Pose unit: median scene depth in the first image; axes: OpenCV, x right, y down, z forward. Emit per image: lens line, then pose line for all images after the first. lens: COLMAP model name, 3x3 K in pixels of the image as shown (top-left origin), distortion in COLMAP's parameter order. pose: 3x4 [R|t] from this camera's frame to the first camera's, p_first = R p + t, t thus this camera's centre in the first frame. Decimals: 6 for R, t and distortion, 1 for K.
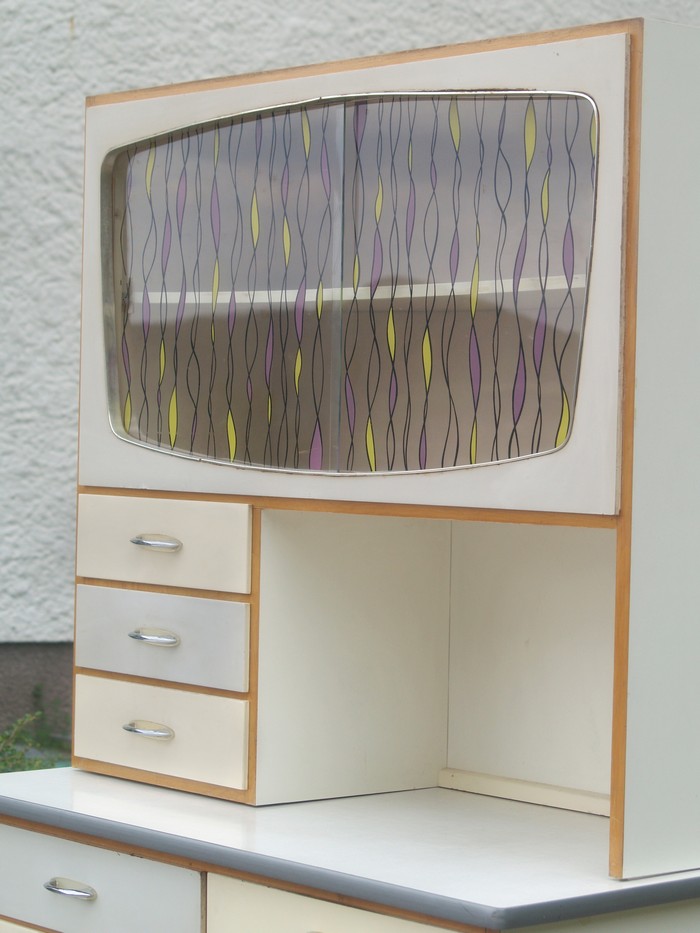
lens RADIAL K [[2499.0, 0, 351.5], [0, 2499.0, 469.0], [0, 0, 1]] dist [-0.045988, 0.000000]
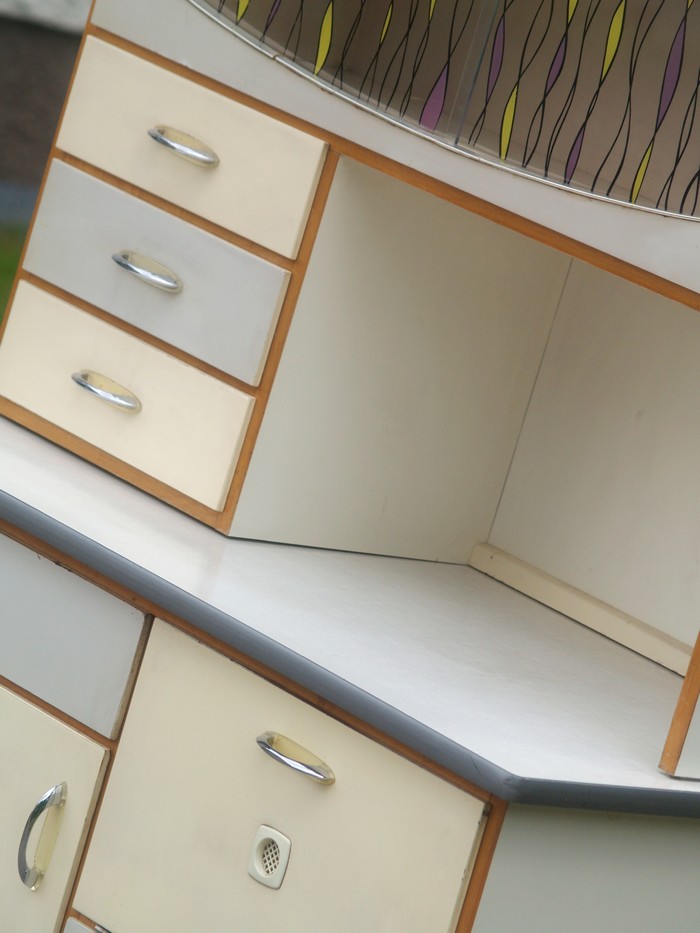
lens RADIAL K [[5409.2, 0, 352.6], [0, 5409.2, 466.3], [0, 0, 1]] dist [1.242270, 0.000000]
pose [[0.965206, 0.259424, 0.032799, -0.061487], [-0.261322, 0.952486, 0.156462, -0.148159], [0.009349, -0.159590, 0.987139, -0.592692]]
